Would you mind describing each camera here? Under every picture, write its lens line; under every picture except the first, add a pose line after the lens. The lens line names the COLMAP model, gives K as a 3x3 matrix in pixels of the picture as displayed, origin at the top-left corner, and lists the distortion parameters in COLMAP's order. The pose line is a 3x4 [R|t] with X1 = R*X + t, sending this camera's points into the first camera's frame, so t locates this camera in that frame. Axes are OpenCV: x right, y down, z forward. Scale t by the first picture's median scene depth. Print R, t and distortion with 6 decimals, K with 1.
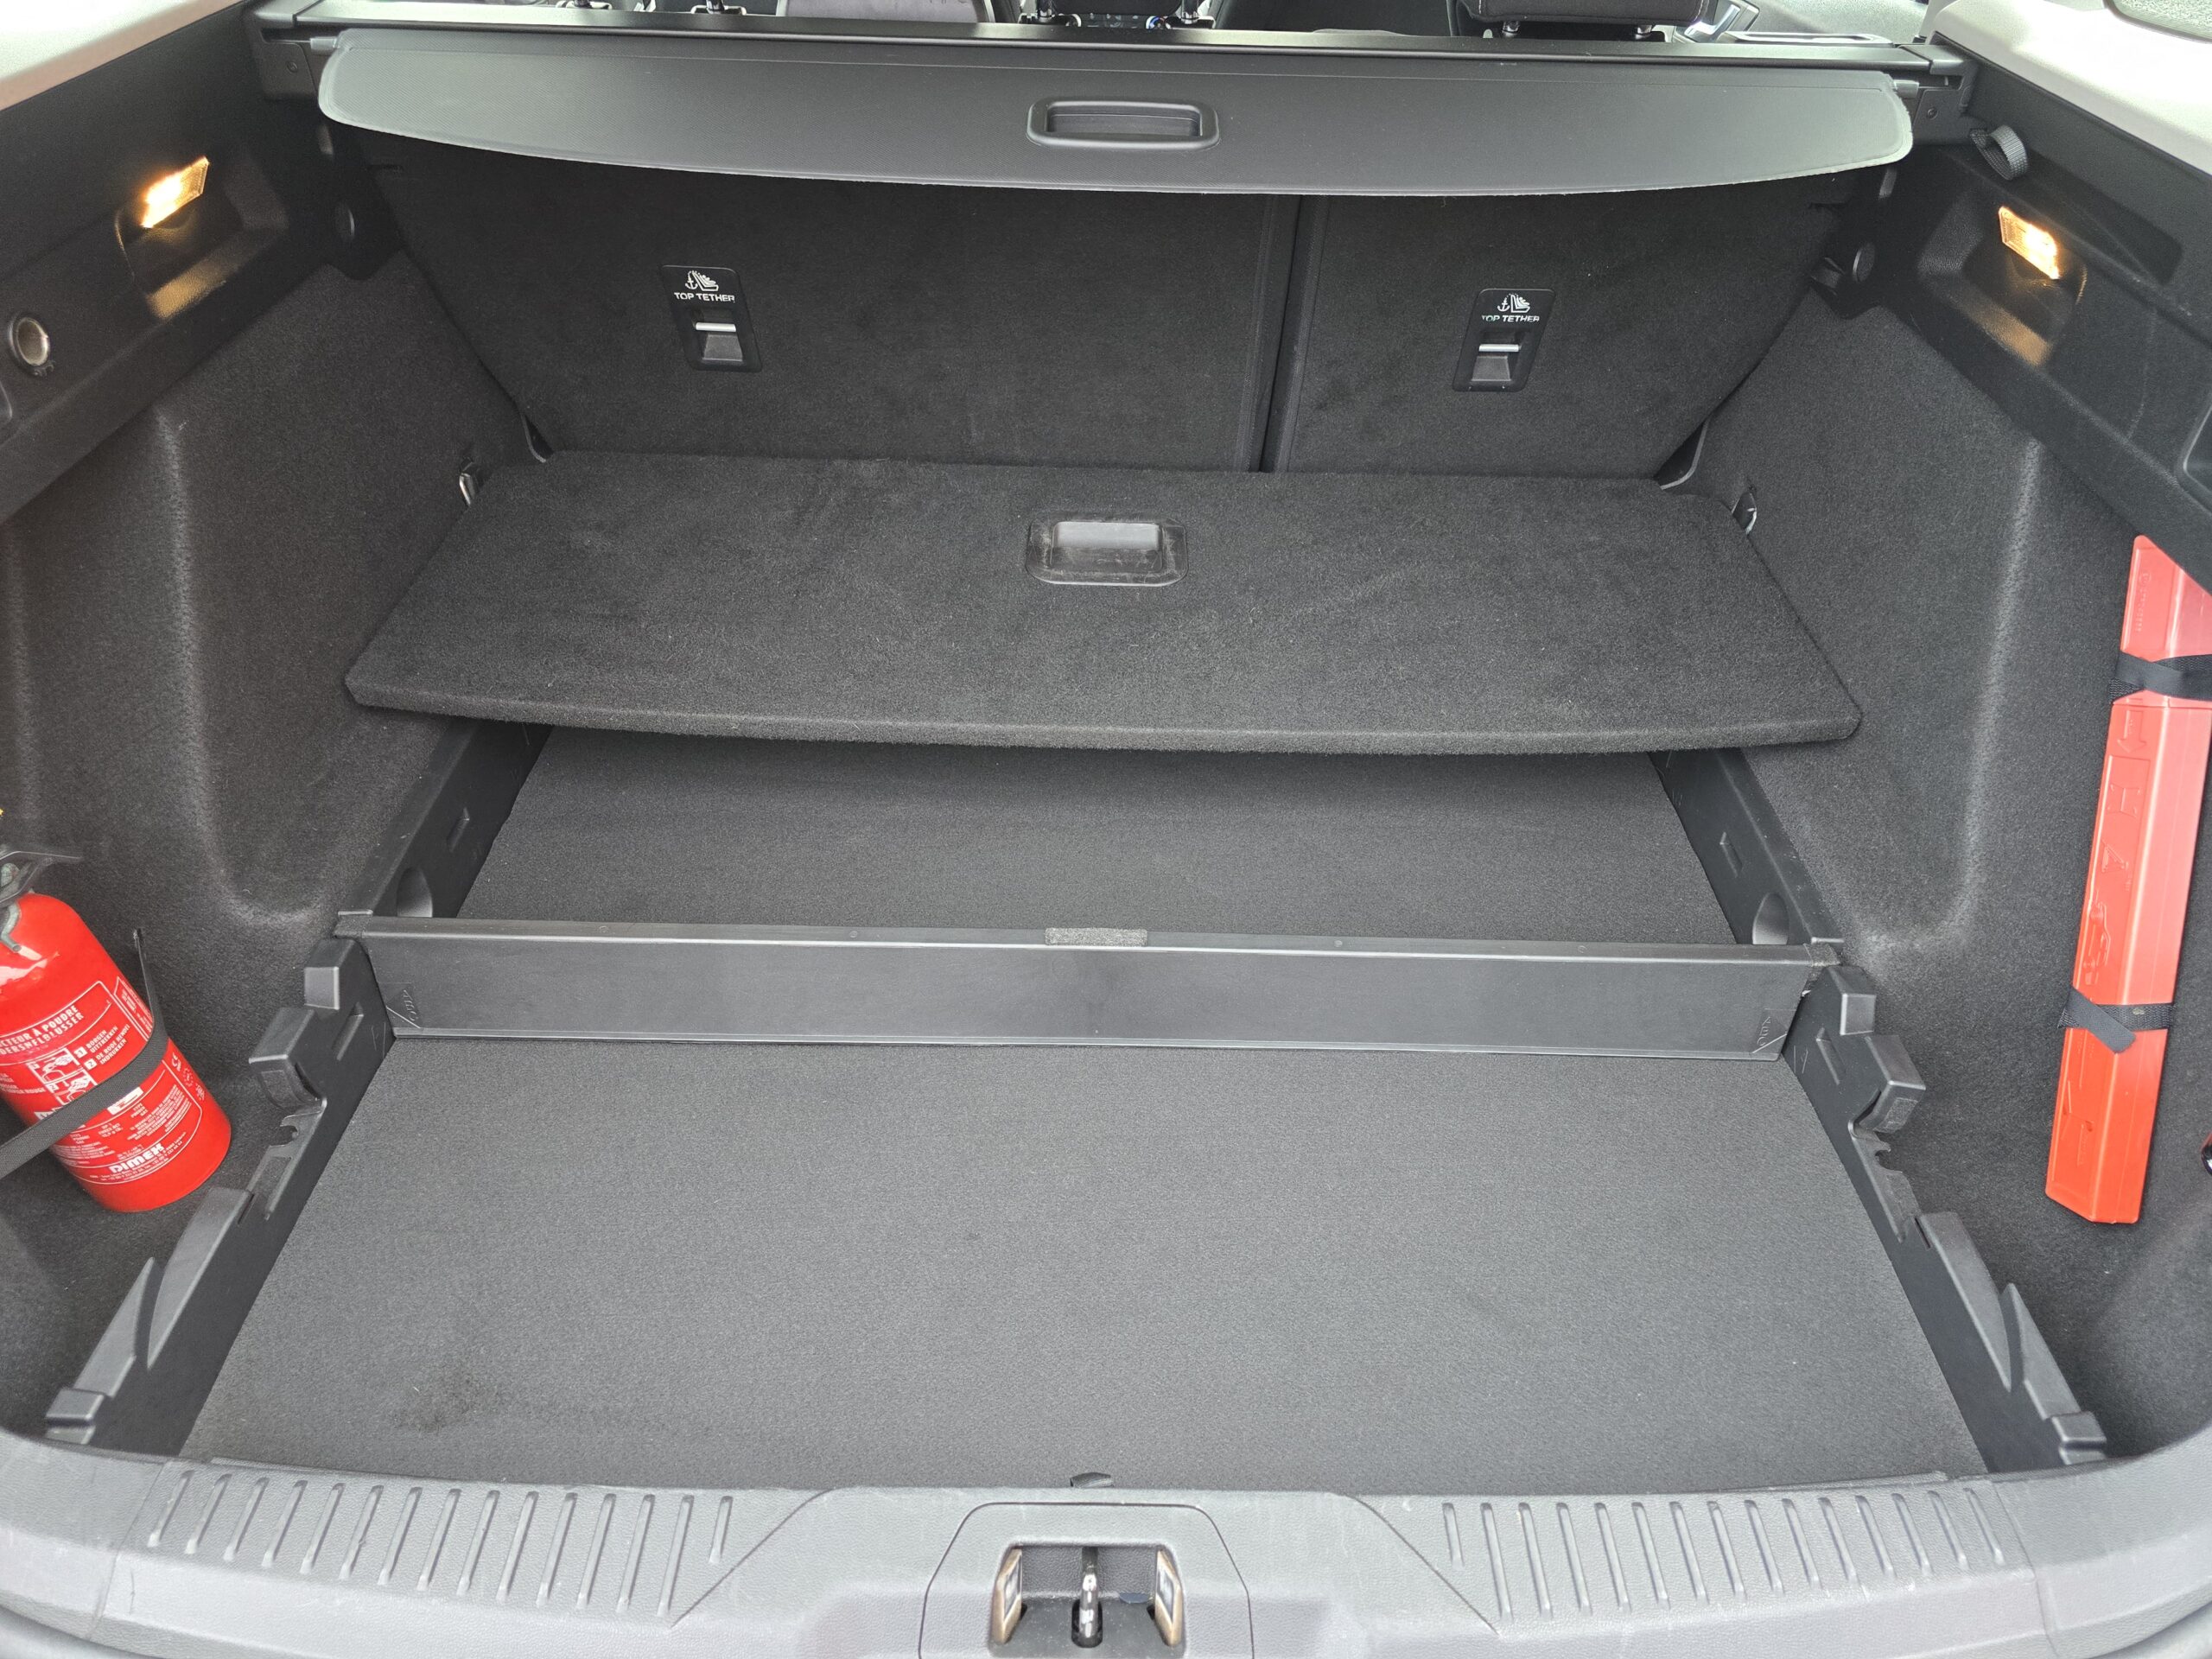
lens RADIAL K [[1494.3, 0, 1116.3], [0, 1494.3, 851.2], [0, 0, 1]] dist [0.040708, -0.034339]
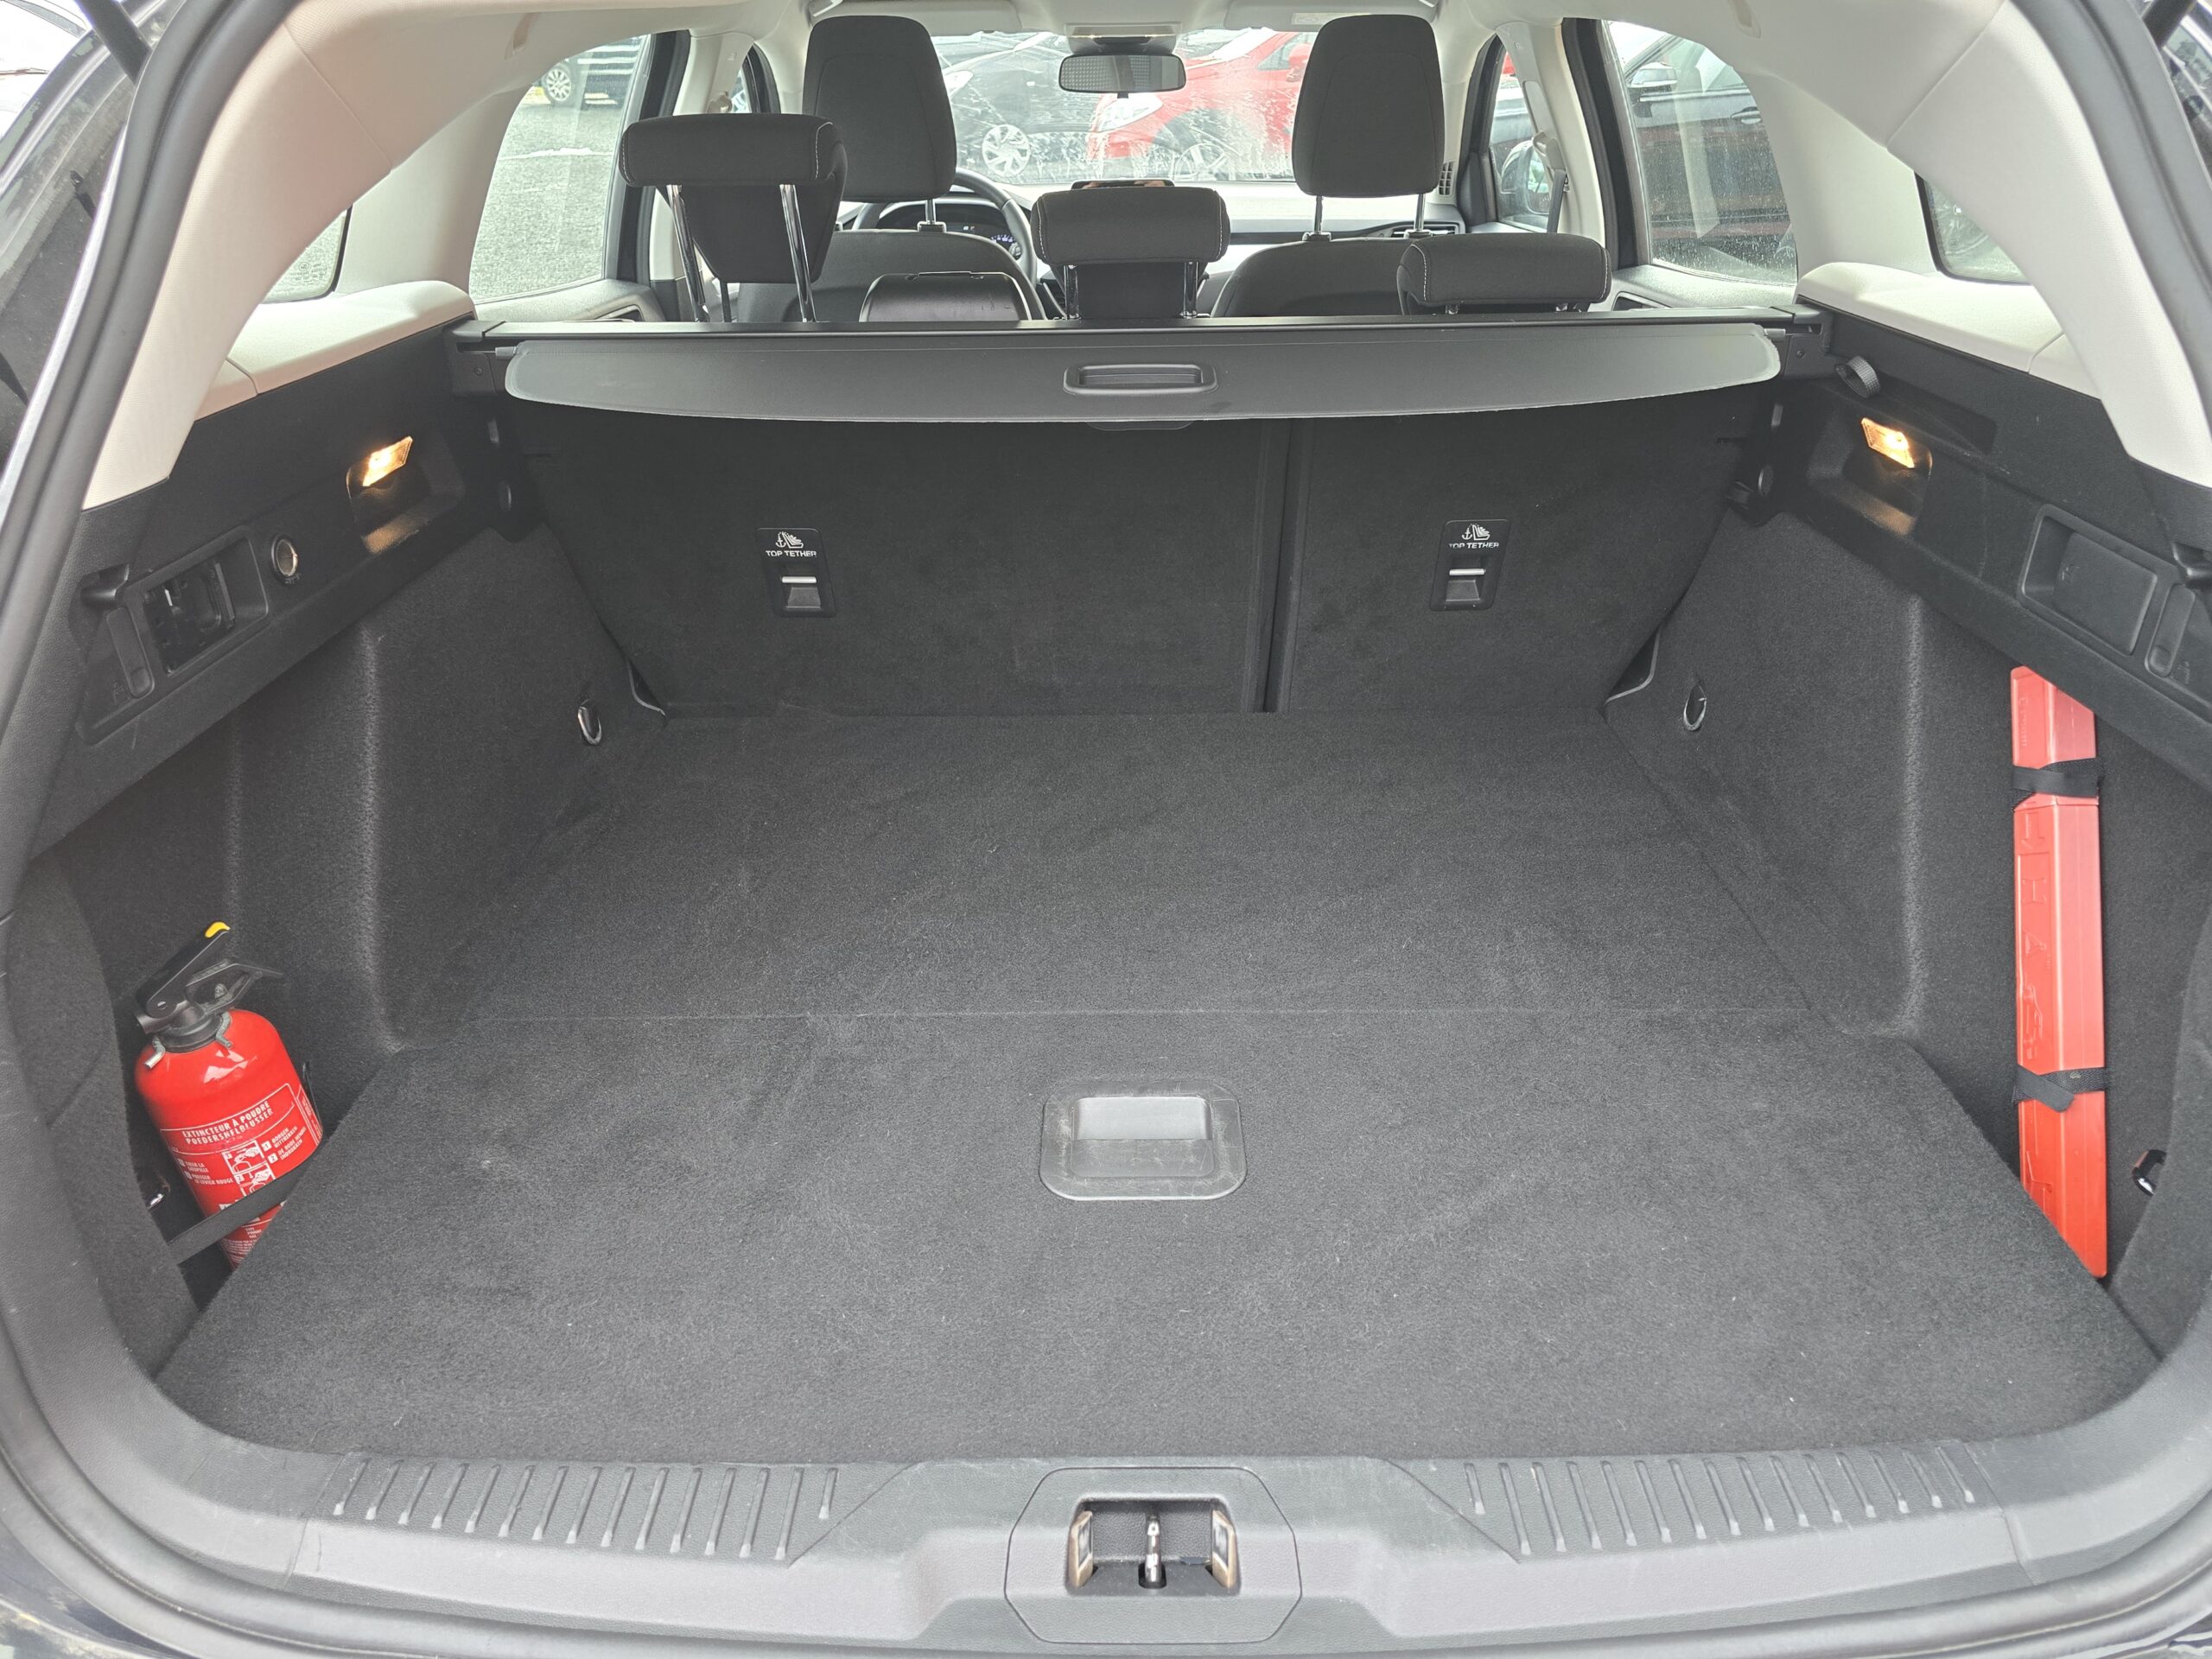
lens RADIAL K [[1494.3, 0, 1106.4], [0, 1494.3, 877.8], [0, 0, 1]] dist [0.040708, -0.034339]
pose [[0.999191, -0.033107, -0.022844, -0.007598], [0.028163, 0.981317, -0.190327, 0.152817], [0.028718, 0.189530, 0.981455, -0.140863]]
